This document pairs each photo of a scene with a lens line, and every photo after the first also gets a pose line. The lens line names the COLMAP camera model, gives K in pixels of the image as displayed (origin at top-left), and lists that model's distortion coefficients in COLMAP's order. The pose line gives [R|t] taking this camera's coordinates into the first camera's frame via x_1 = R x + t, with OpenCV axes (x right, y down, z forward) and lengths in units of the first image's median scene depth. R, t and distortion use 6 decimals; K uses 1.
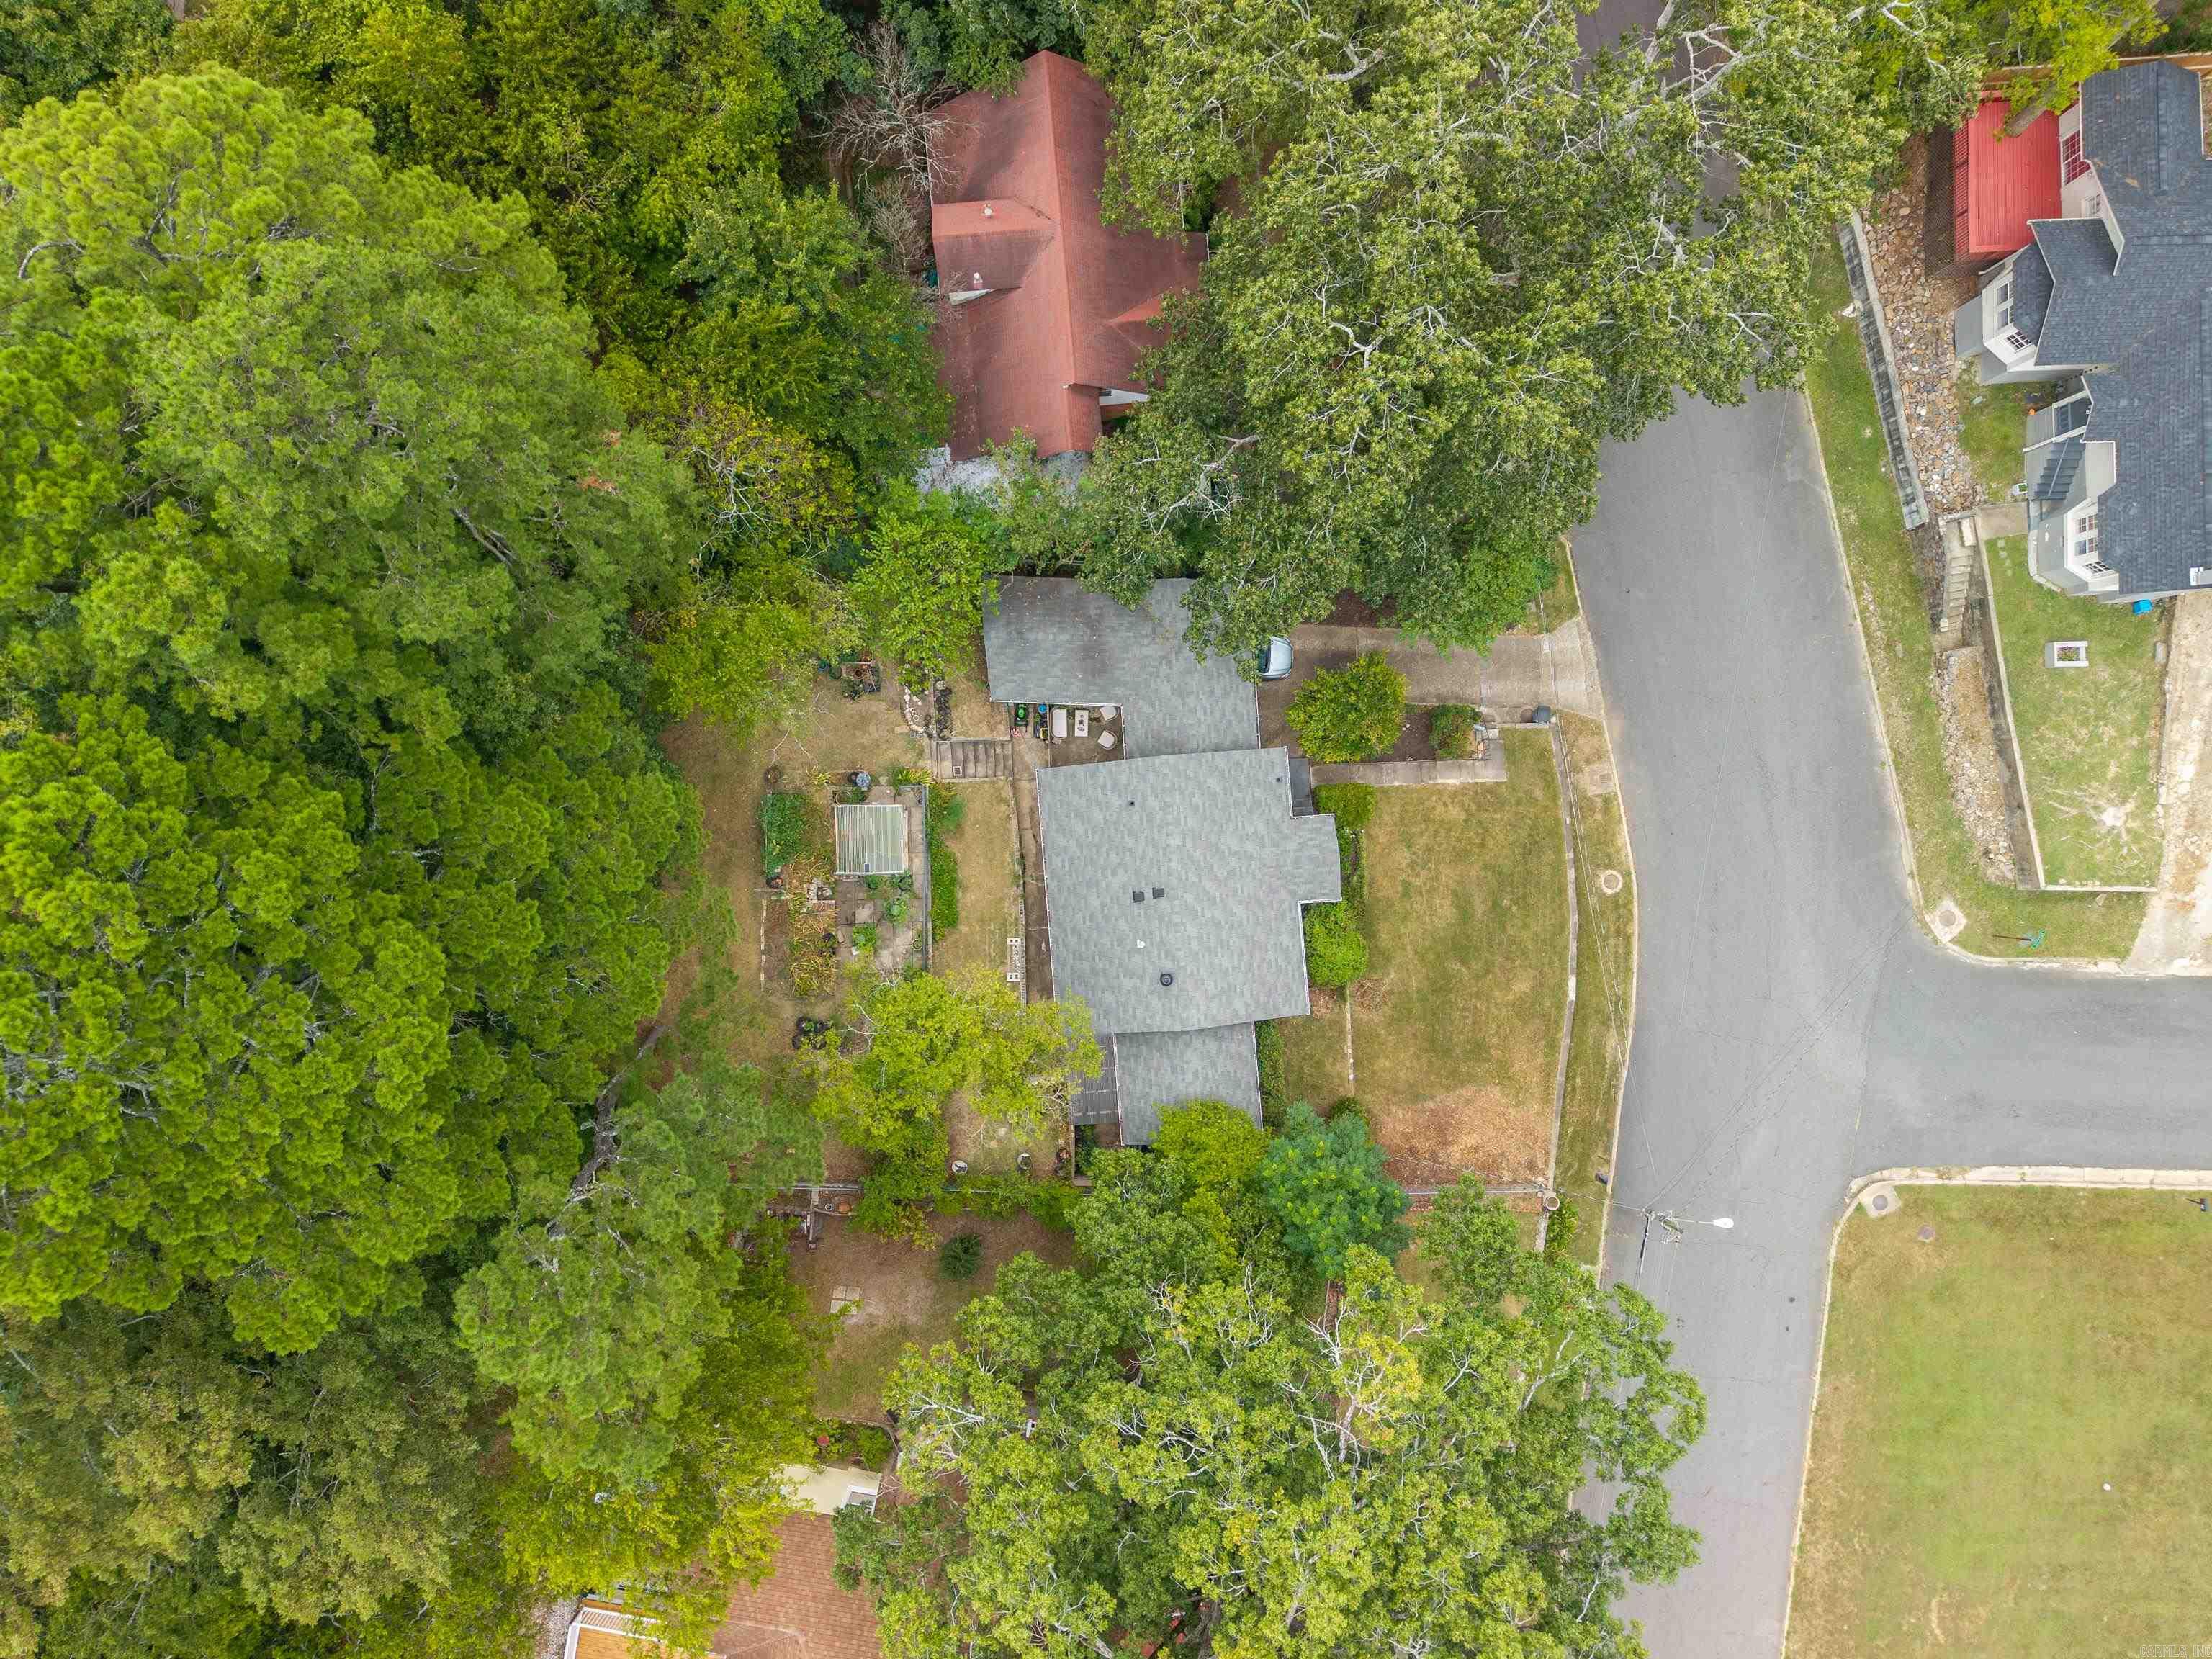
lens RADIAL K [[1605.4, 0, 1106.0], [0, 1605.4, 829.5], [0, 0, 1]] dist [0.021766, -0.001202]
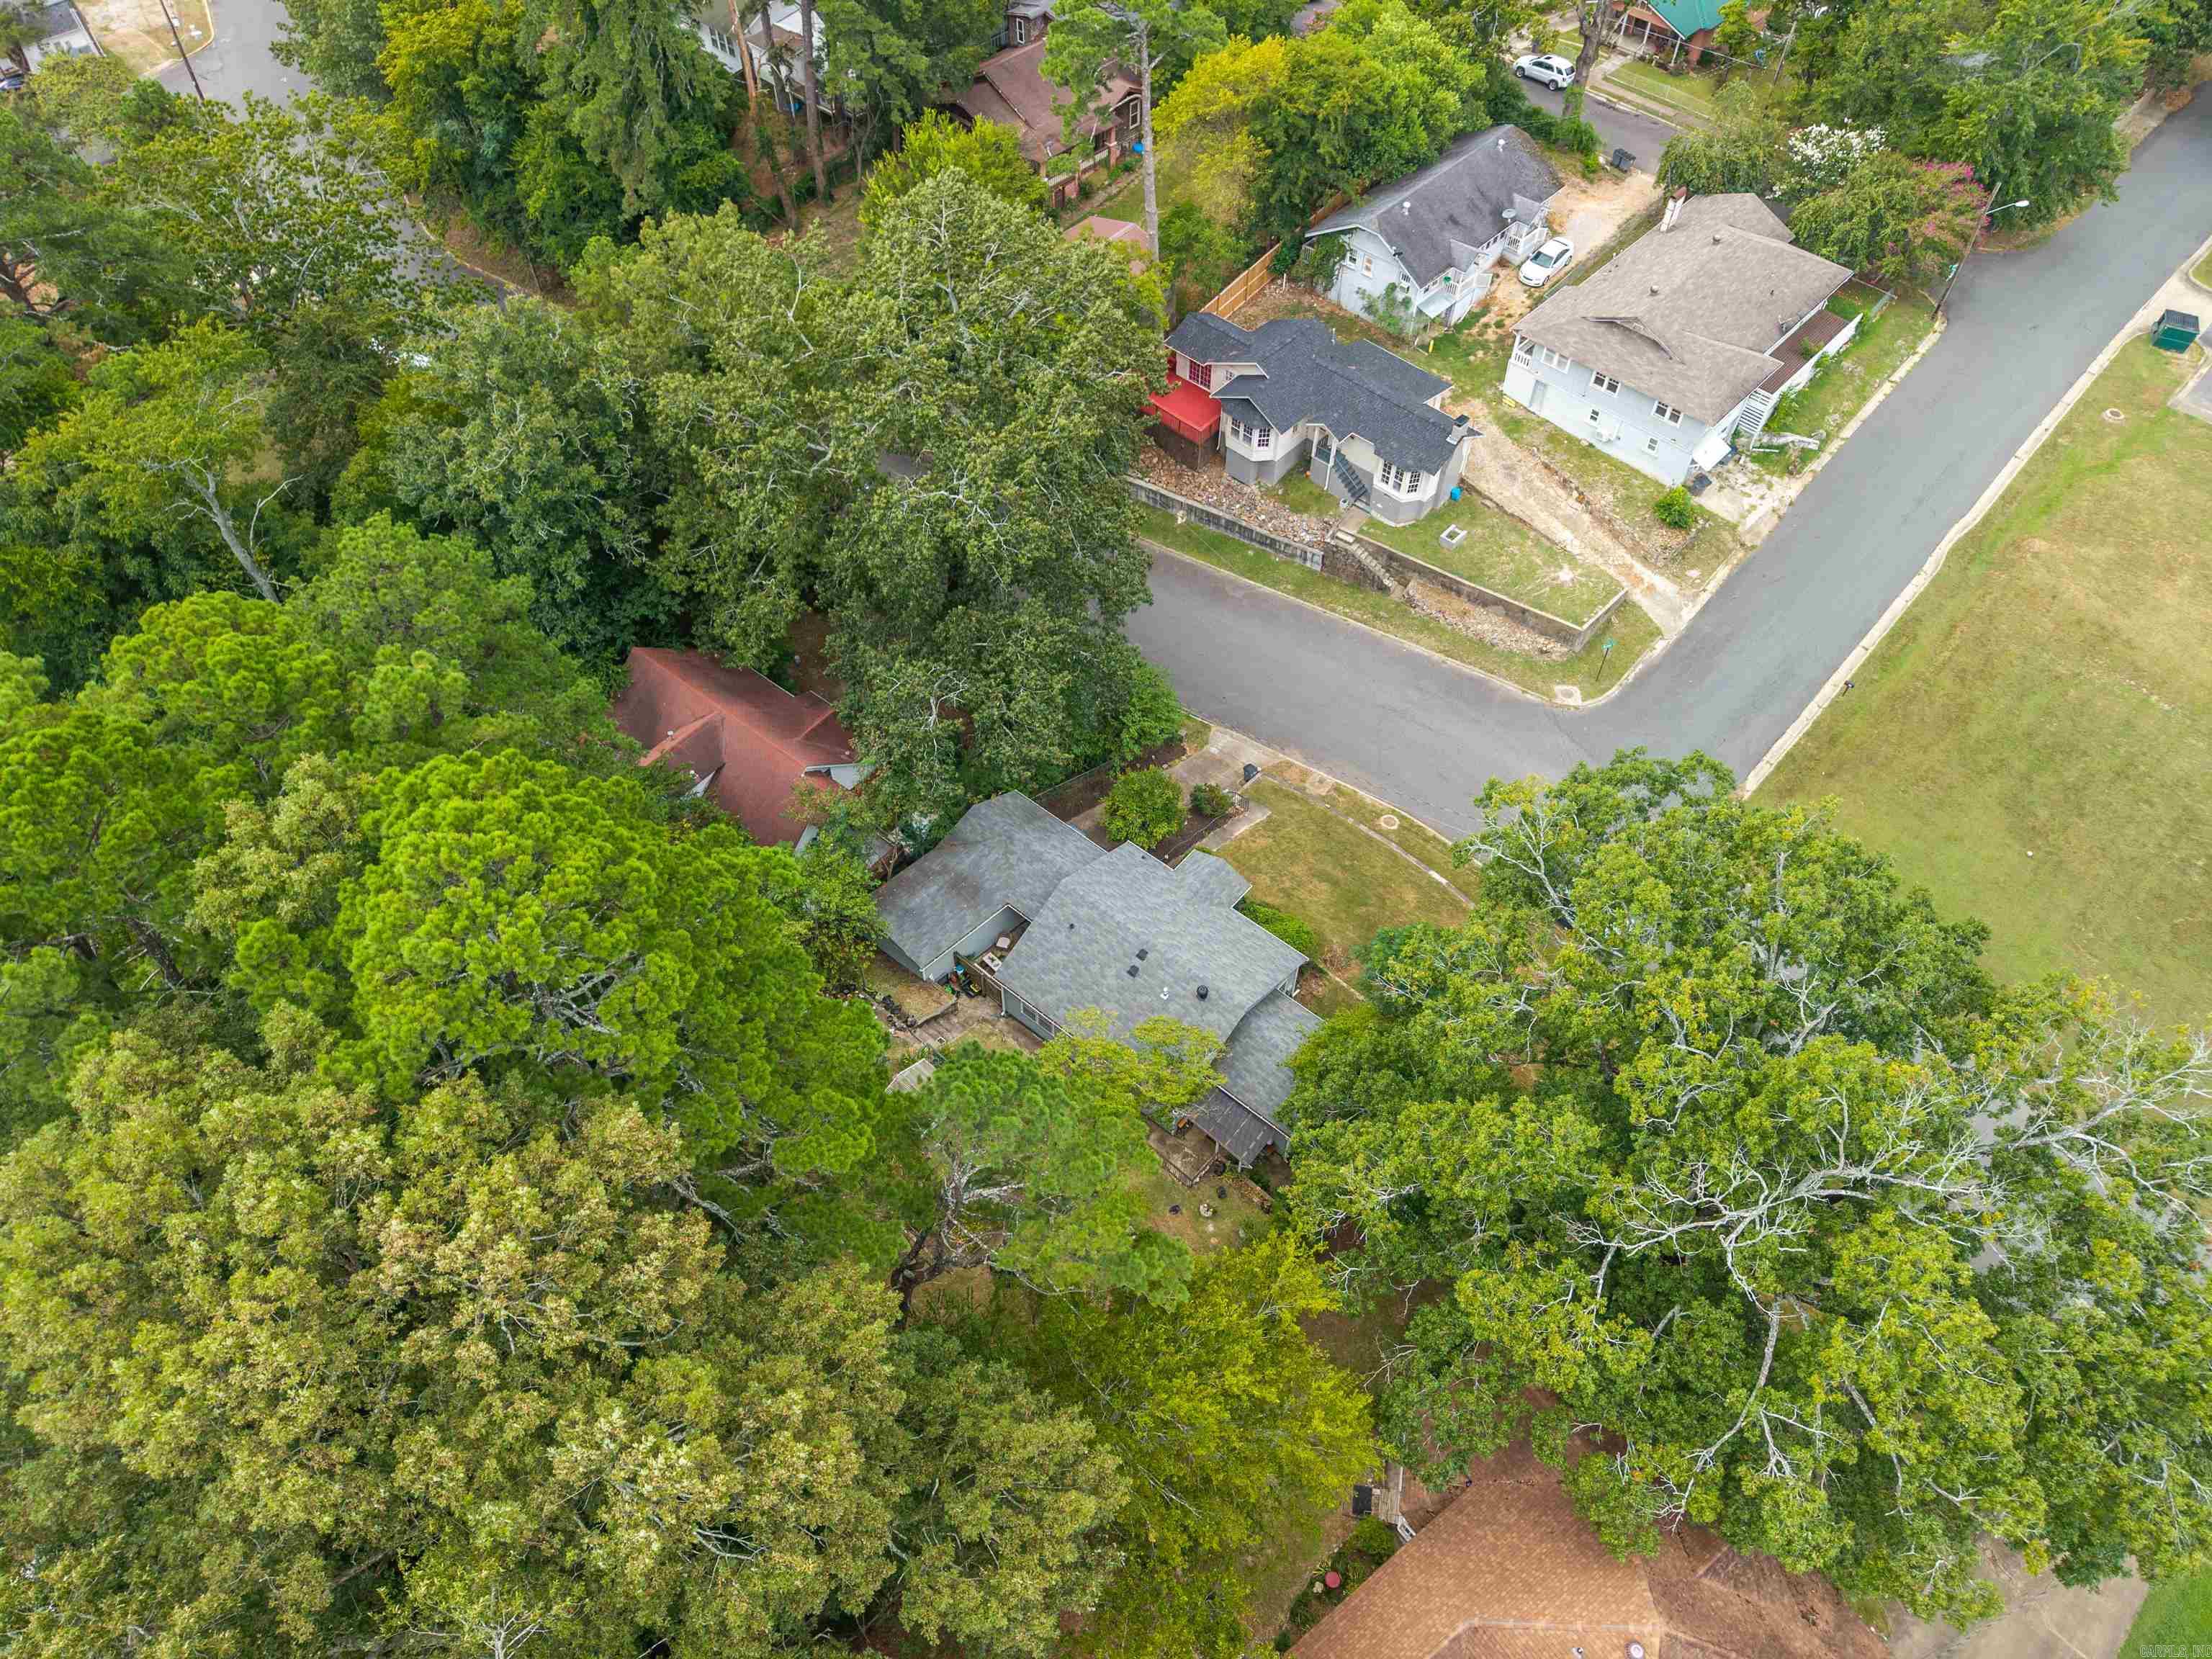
lens RADIAL K [[1605.4, 0, 1106.0], [0, 1605.4, 829.5], [0, 0, 1]] dist [0.021766, -0.001202]
pose [[0.694448, -0.569067, 0.440347, -0.404204], [0.719434, 0.538456, -0.438726, 0.436213], [0.012557, 0.621472, 0.783335, 0.022013]]
